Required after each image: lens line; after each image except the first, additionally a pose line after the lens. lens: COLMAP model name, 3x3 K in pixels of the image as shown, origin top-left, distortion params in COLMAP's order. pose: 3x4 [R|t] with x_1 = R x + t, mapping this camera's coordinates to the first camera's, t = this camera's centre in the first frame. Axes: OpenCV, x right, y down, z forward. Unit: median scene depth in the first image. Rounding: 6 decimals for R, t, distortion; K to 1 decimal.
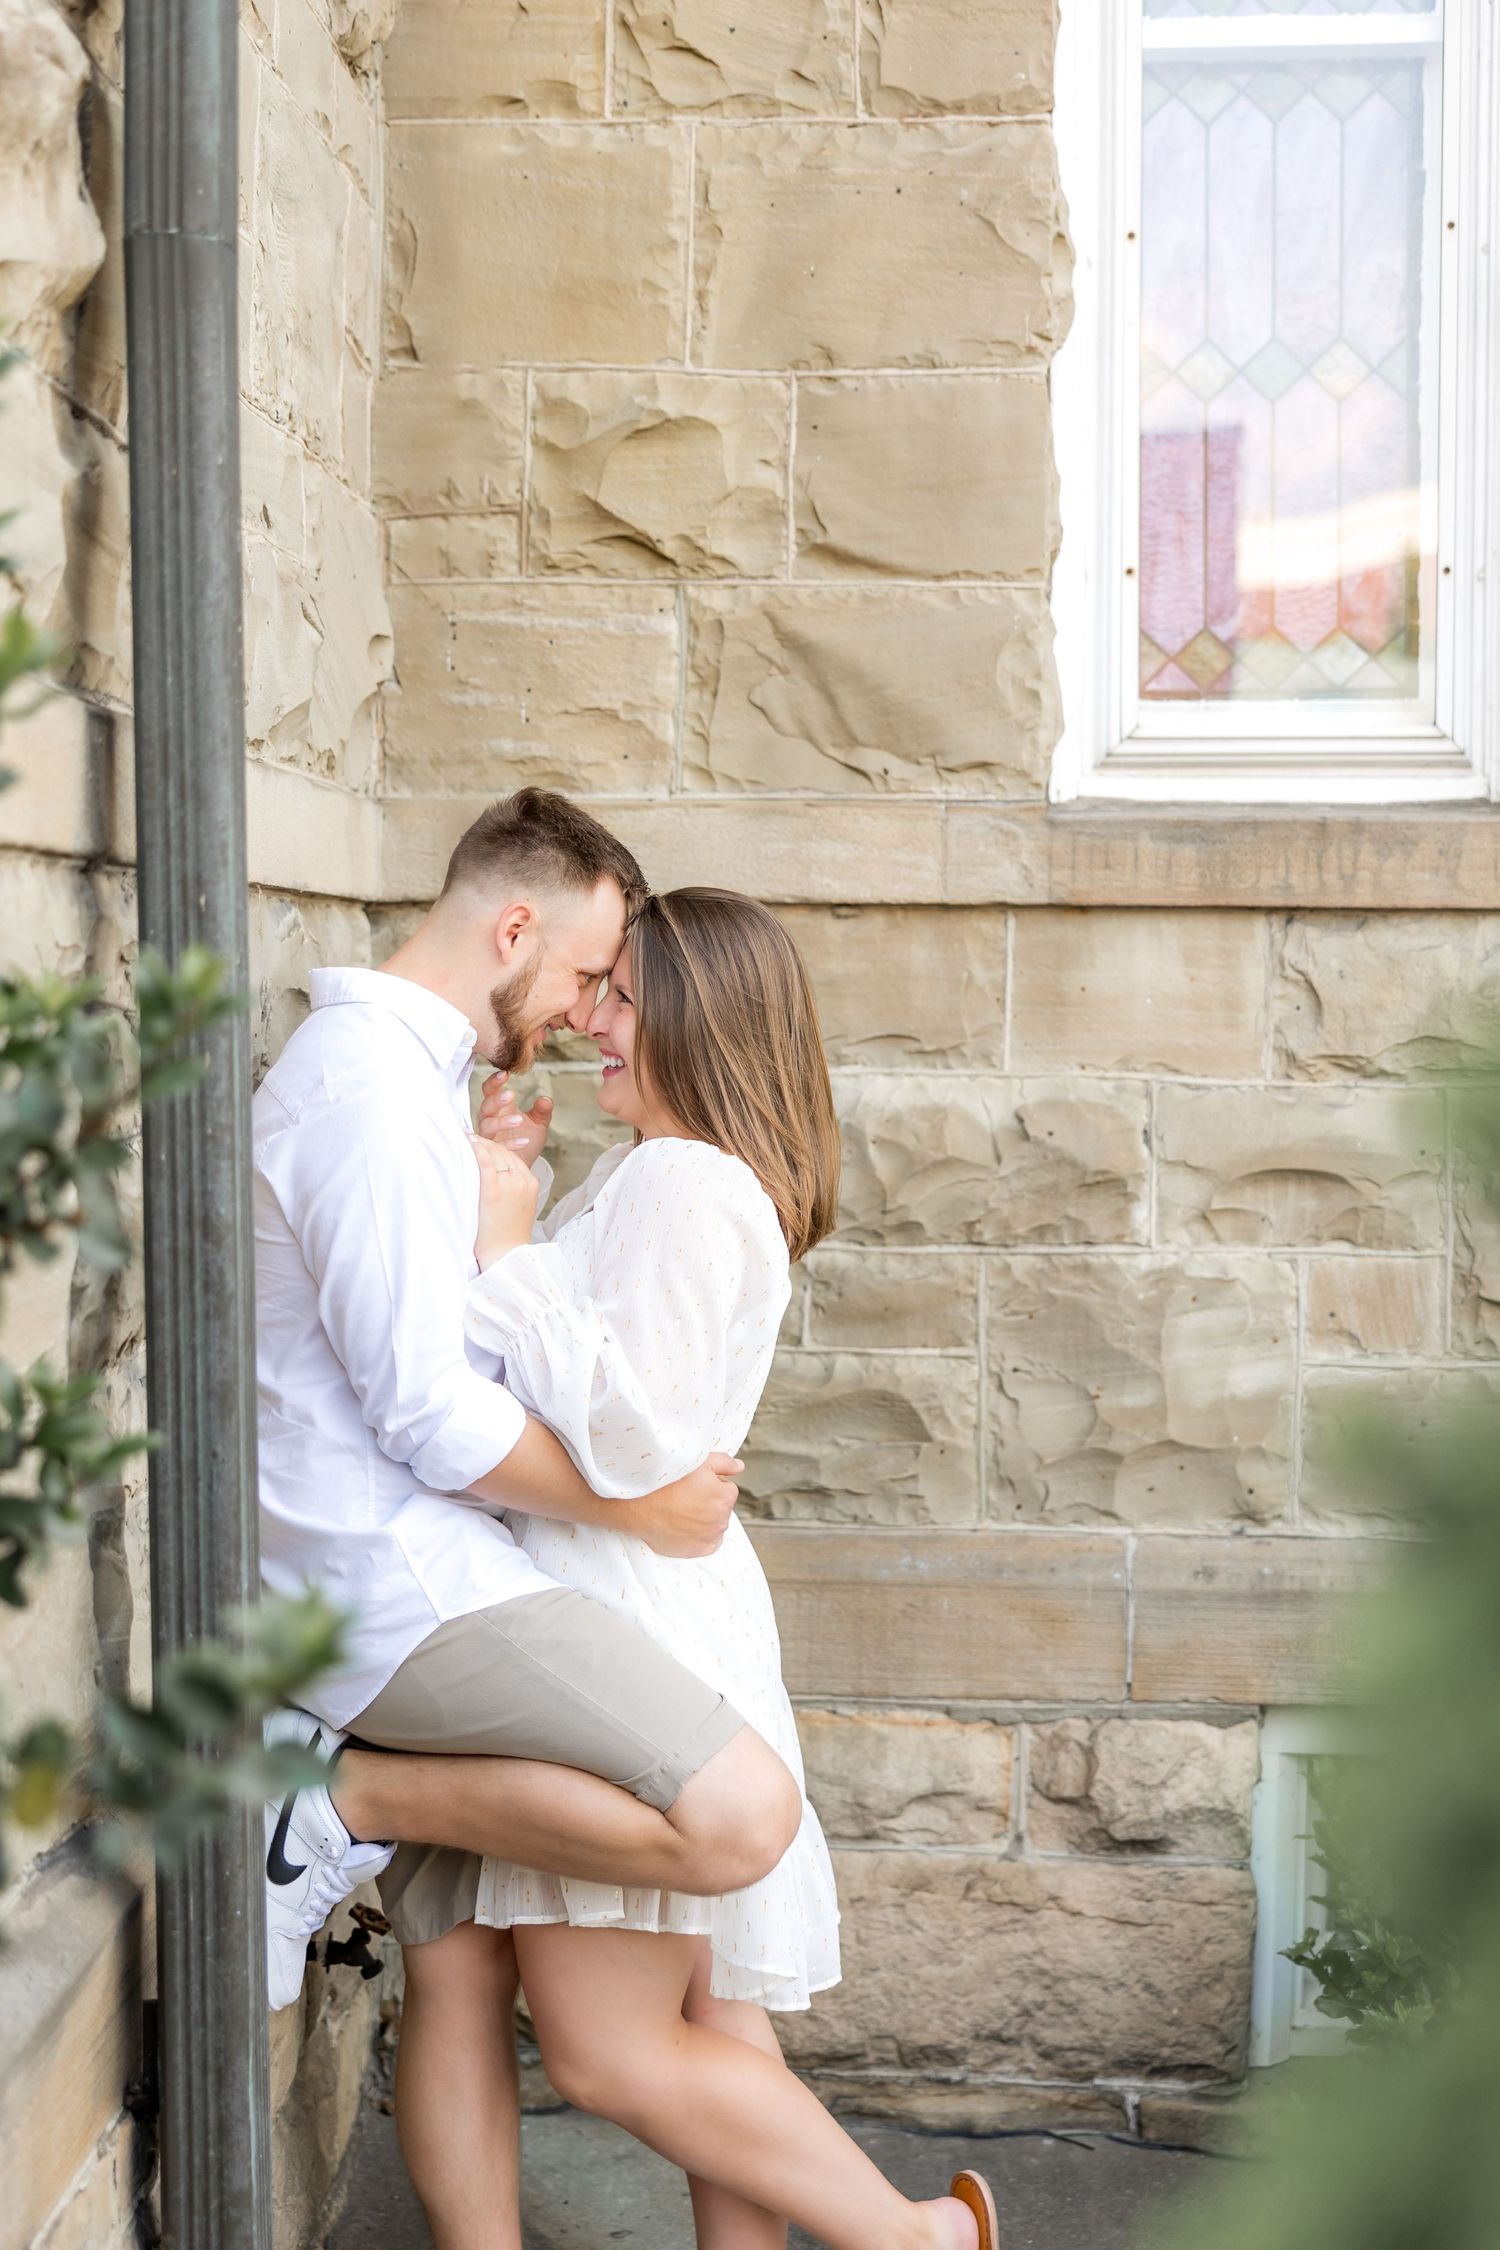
lens RADIAL K [[2689.1, 0, 748.6], [0, 2689.1, 1126.9], [0, 0, 1]] dist [0.000135, 0.000000]
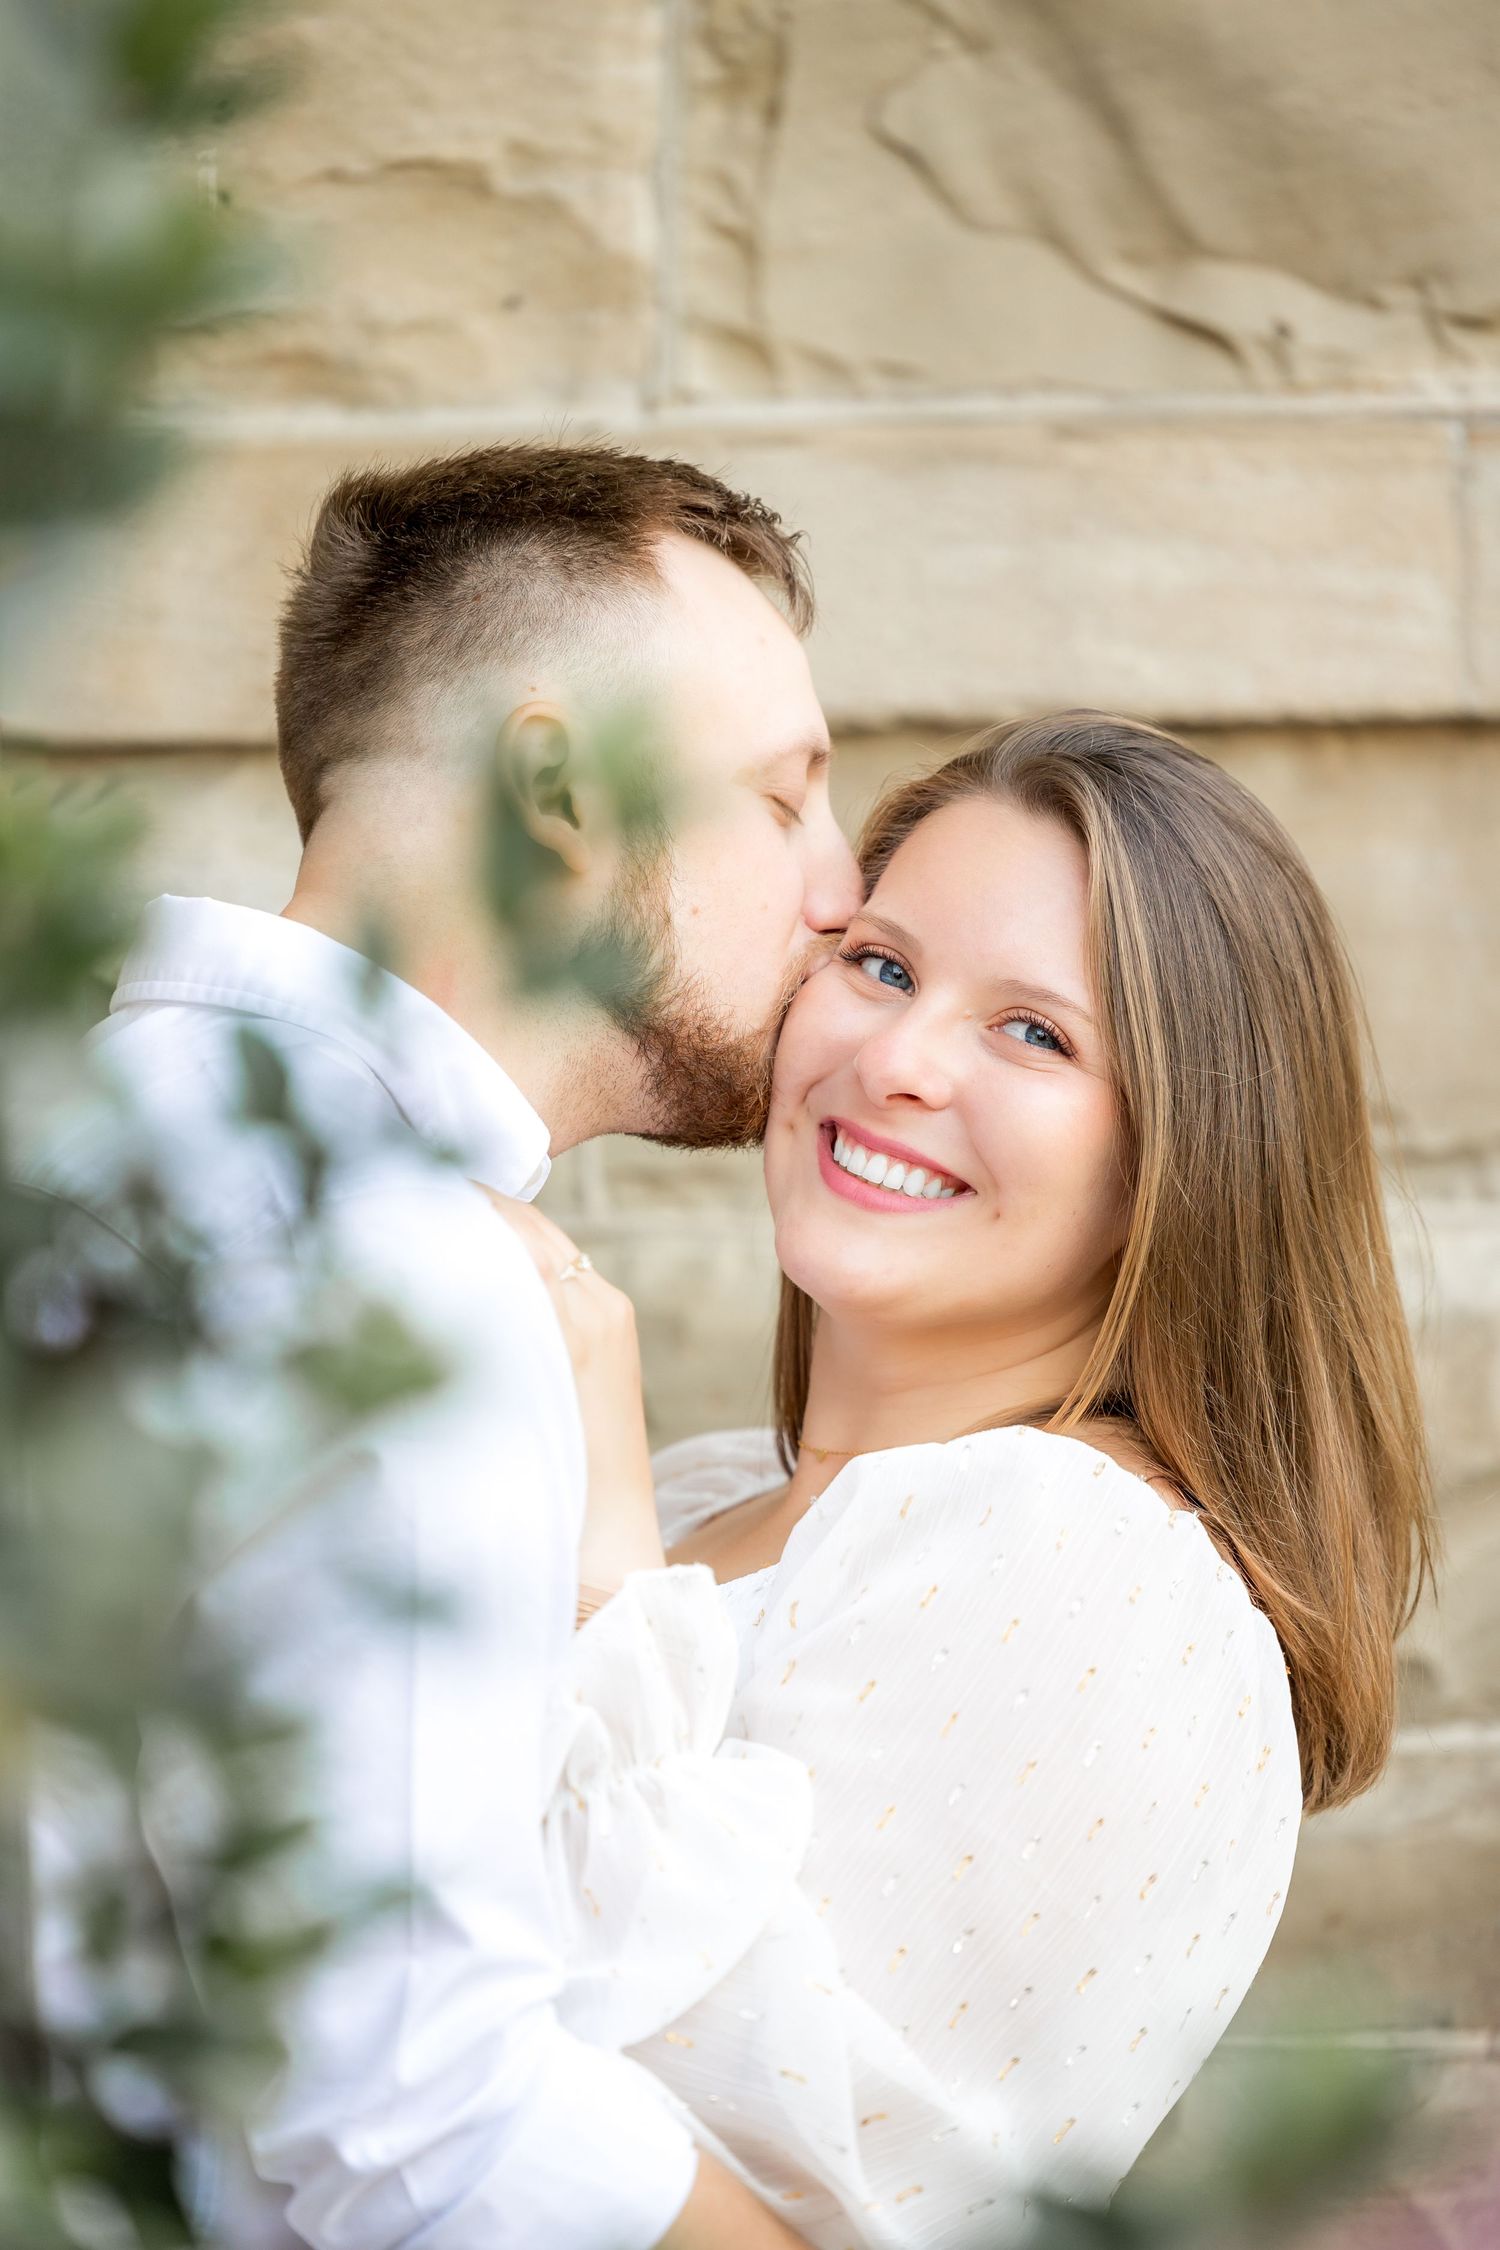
lens RADIAL K [[11215.5, 0, 750.2], [0, 11215.5, 1124.2], [0, 0, 1]] dist [-0.080104, 0.000000]
pose [[0.992240, -0.028885, 0.120940, -0.189515], [0.034513, 0.998404, -0.044699, 0.028812], [-0.119455, 0.048526, 0.991653, -0.391052]]
